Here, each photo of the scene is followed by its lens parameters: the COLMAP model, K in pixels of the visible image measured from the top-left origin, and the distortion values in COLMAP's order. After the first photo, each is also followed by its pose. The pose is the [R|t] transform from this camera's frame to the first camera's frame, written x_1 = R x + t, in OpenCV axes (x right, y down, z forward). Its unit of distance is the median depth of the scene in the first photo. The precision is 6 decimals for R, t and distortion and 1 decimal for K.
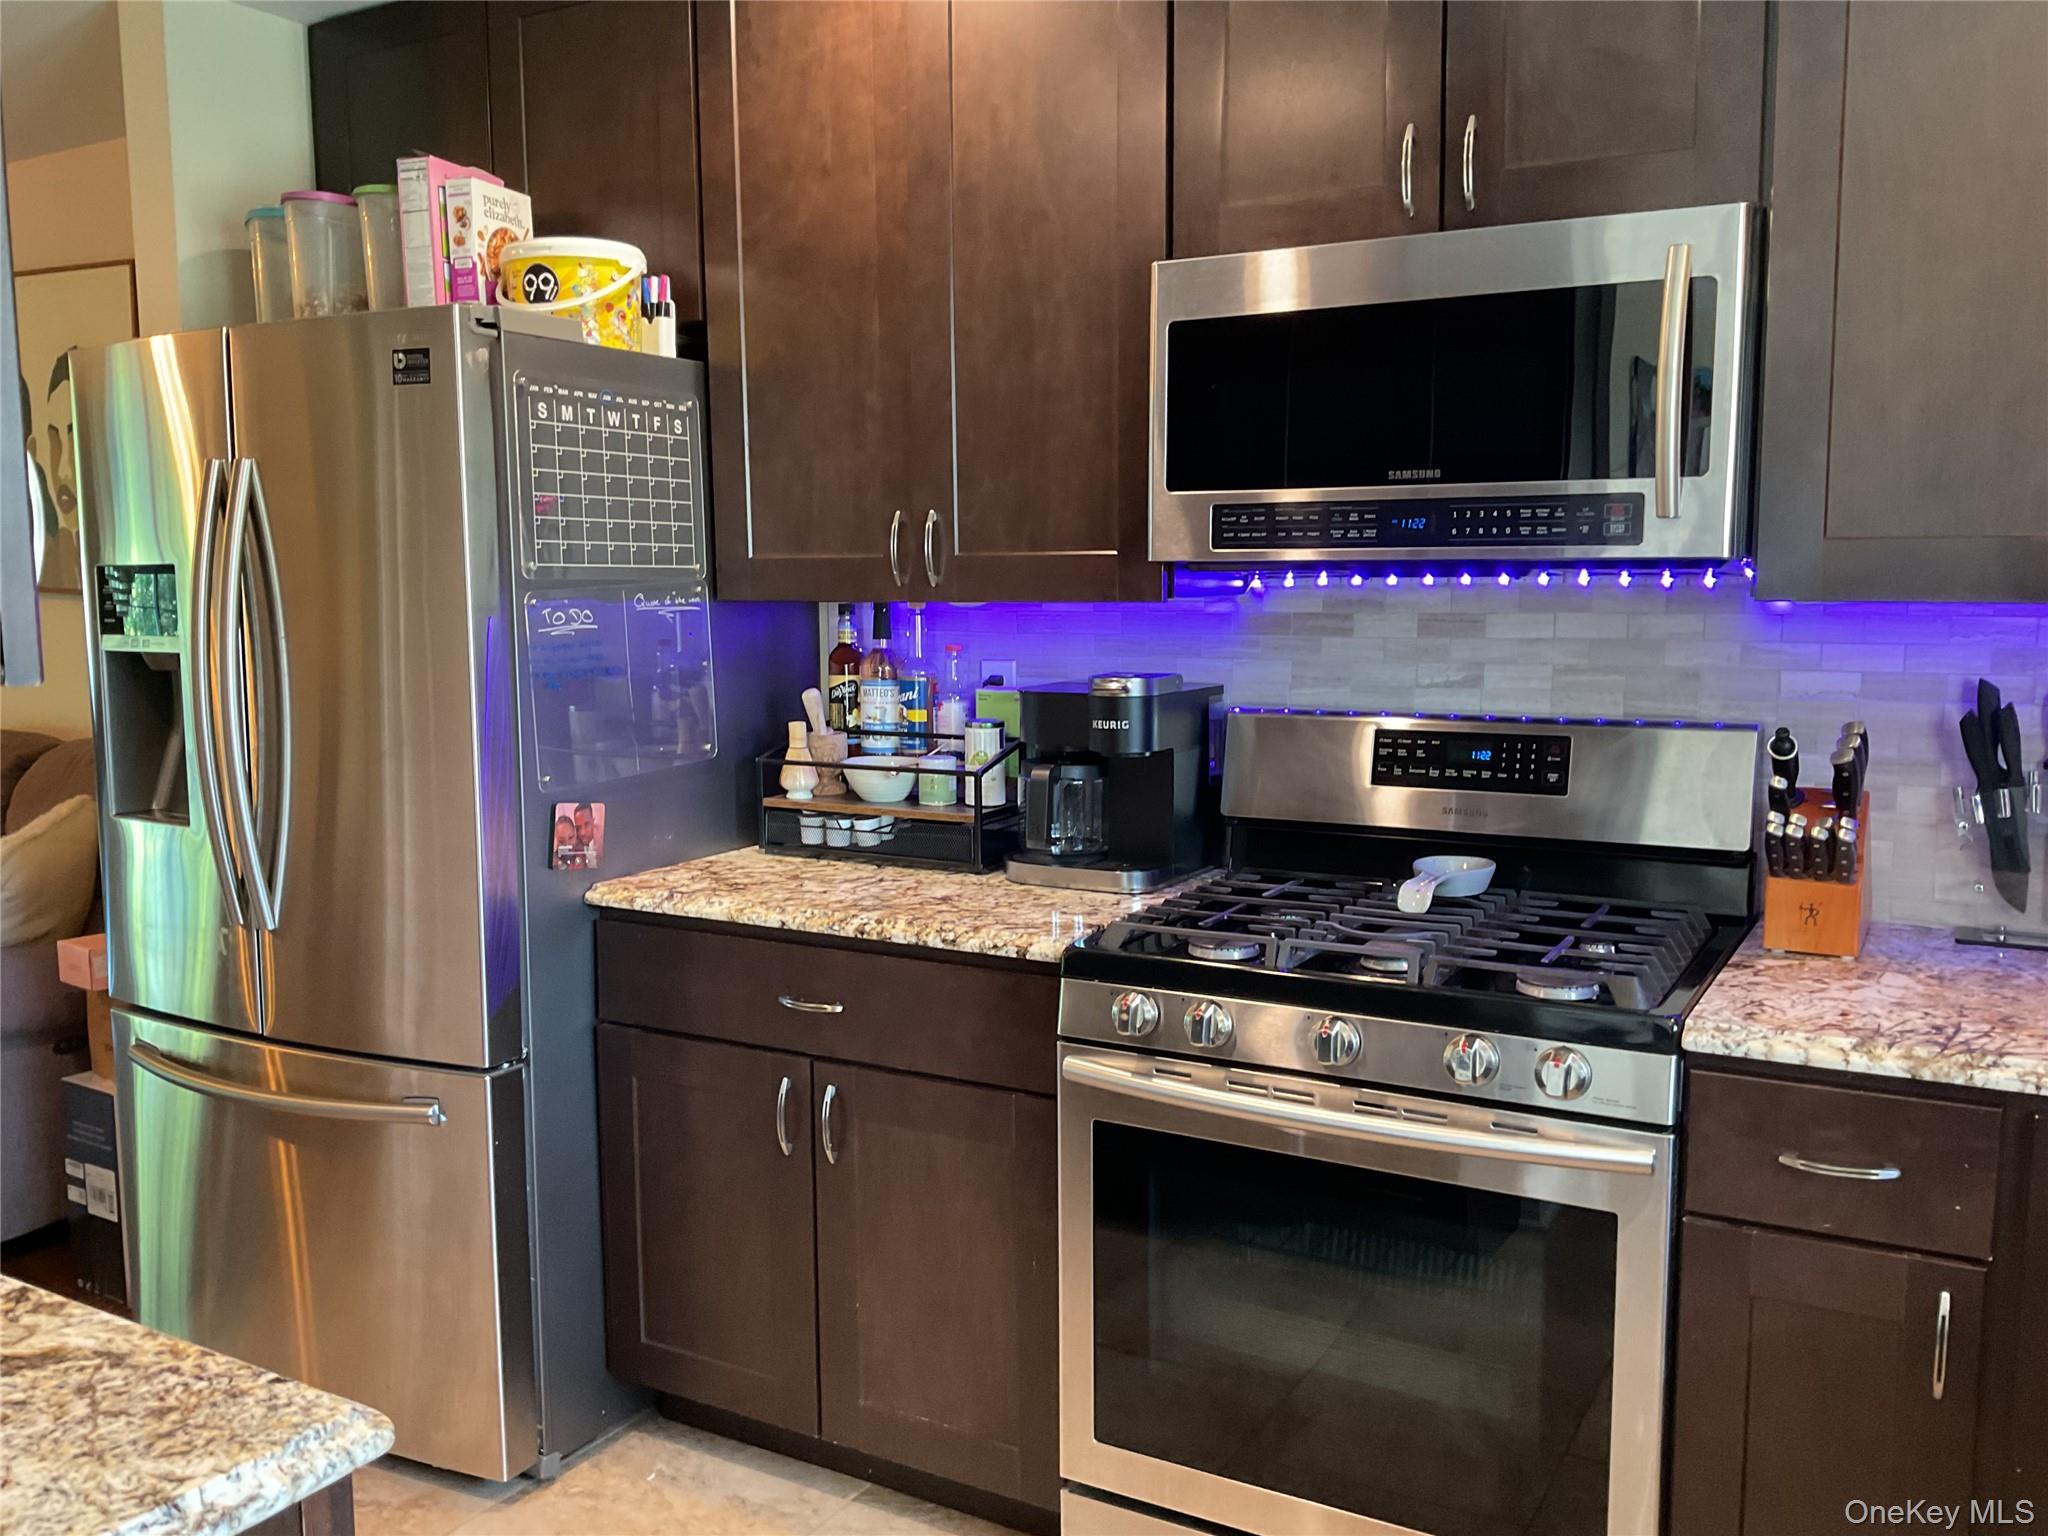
lens RADIAL K [[1684.3, 0, 1022.6], [0, 1684.3, 756.7], [0, 0, 1]] dist [0.070502, -0.111911]
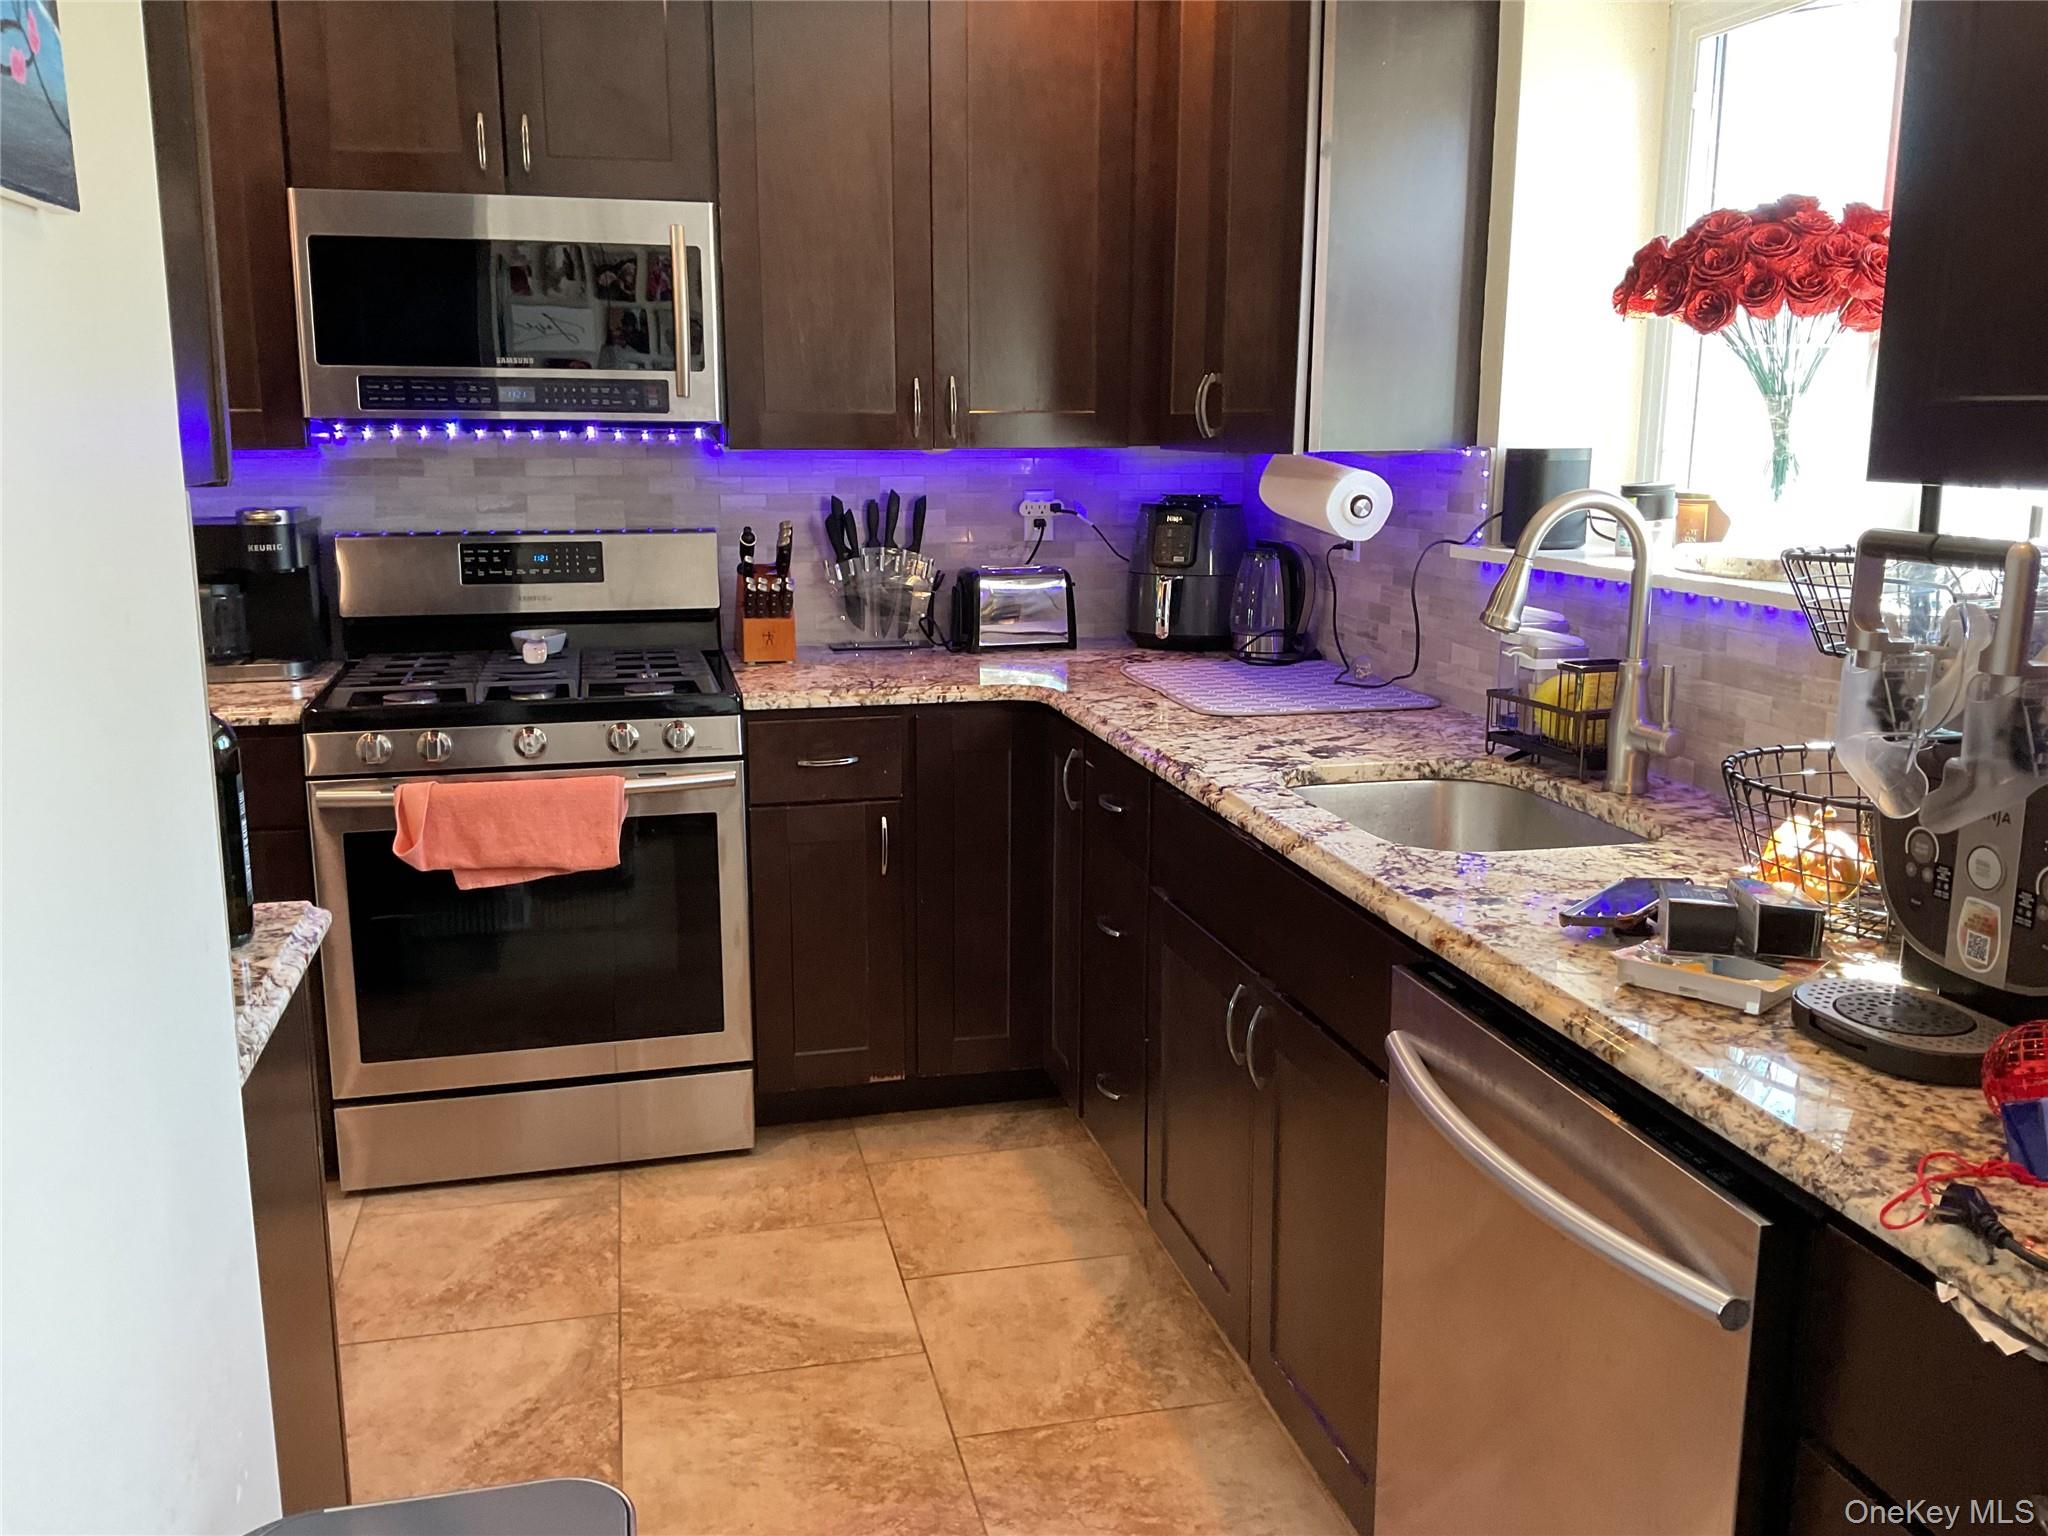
lens RADIAL K [[1684.3, 0, 1022.6], [0, 1684.3, 756.7], [0, 0, 1]] dist [0.070502, -0.111911]
pose [[0.723284, -0.126319, 0.678899, -0.471420], [0.069544, 0.991453, 0.110384, 0.039348], [-0.687040, -0.032626, 0.725887, -0.361771]]
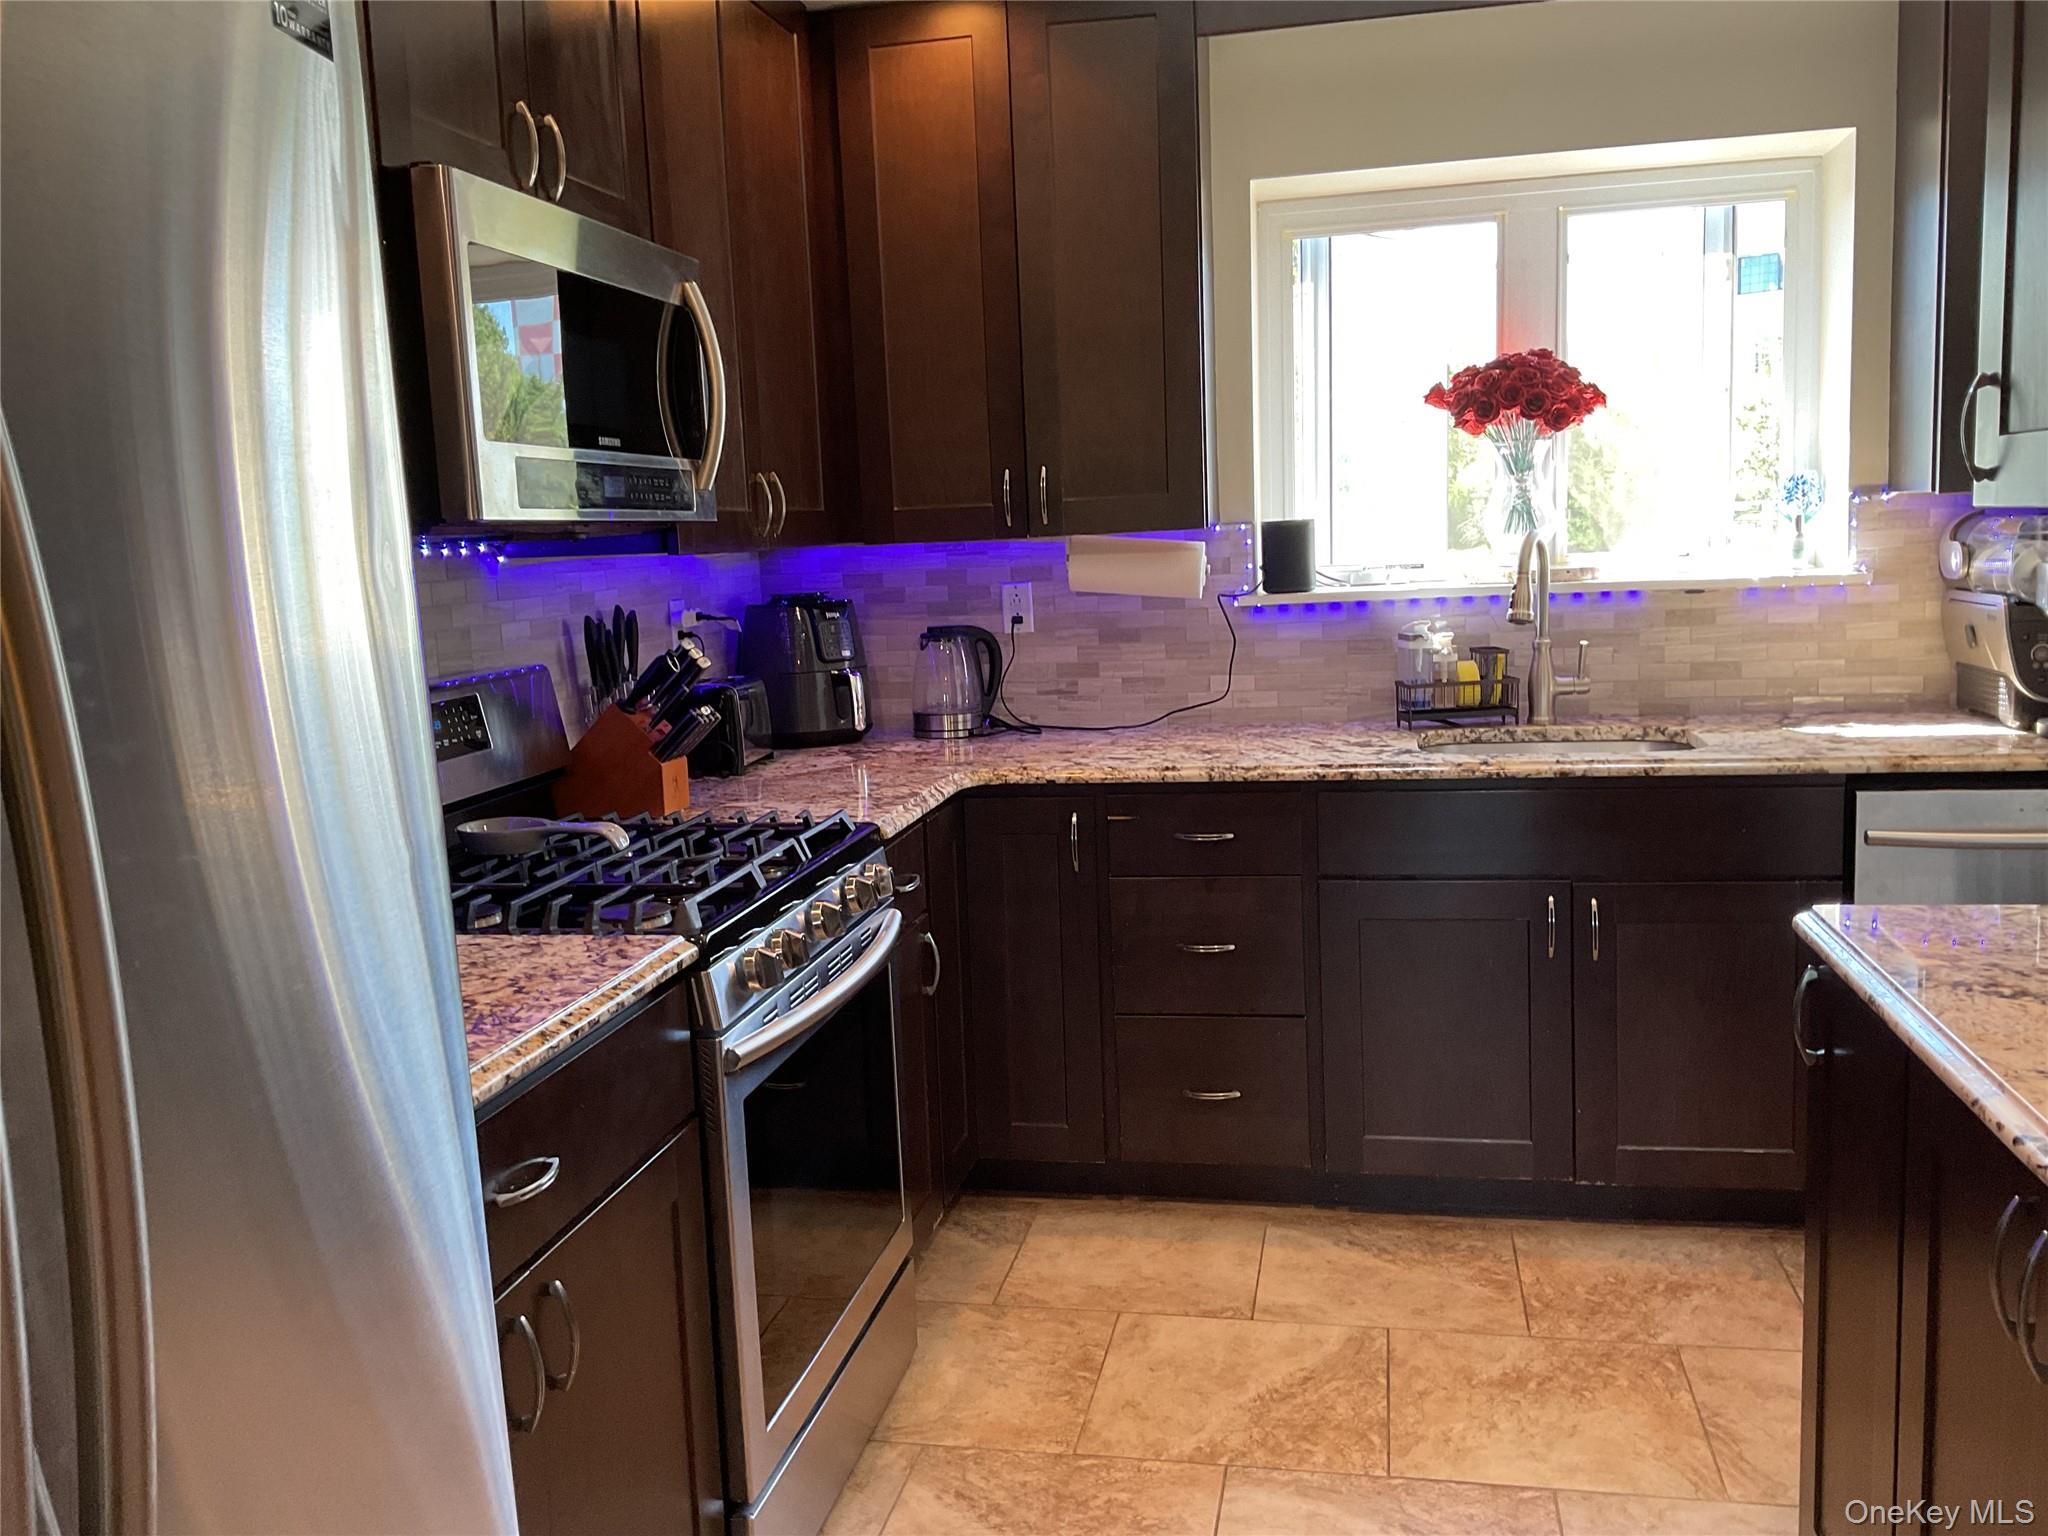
lens RADIAL K [[1684.3, 0, 1022.6], [0, 1684.3, 756.7], [0, 0, 1]] dist [0.070502, -0.111911]
pose [[-0.310938, -0.108464, 0.944221, -0.858921], [0.151705, 0.975066, 0.161965, -0.101691], [-0.938245, 0.193604, -0.286730, 1.058431]]
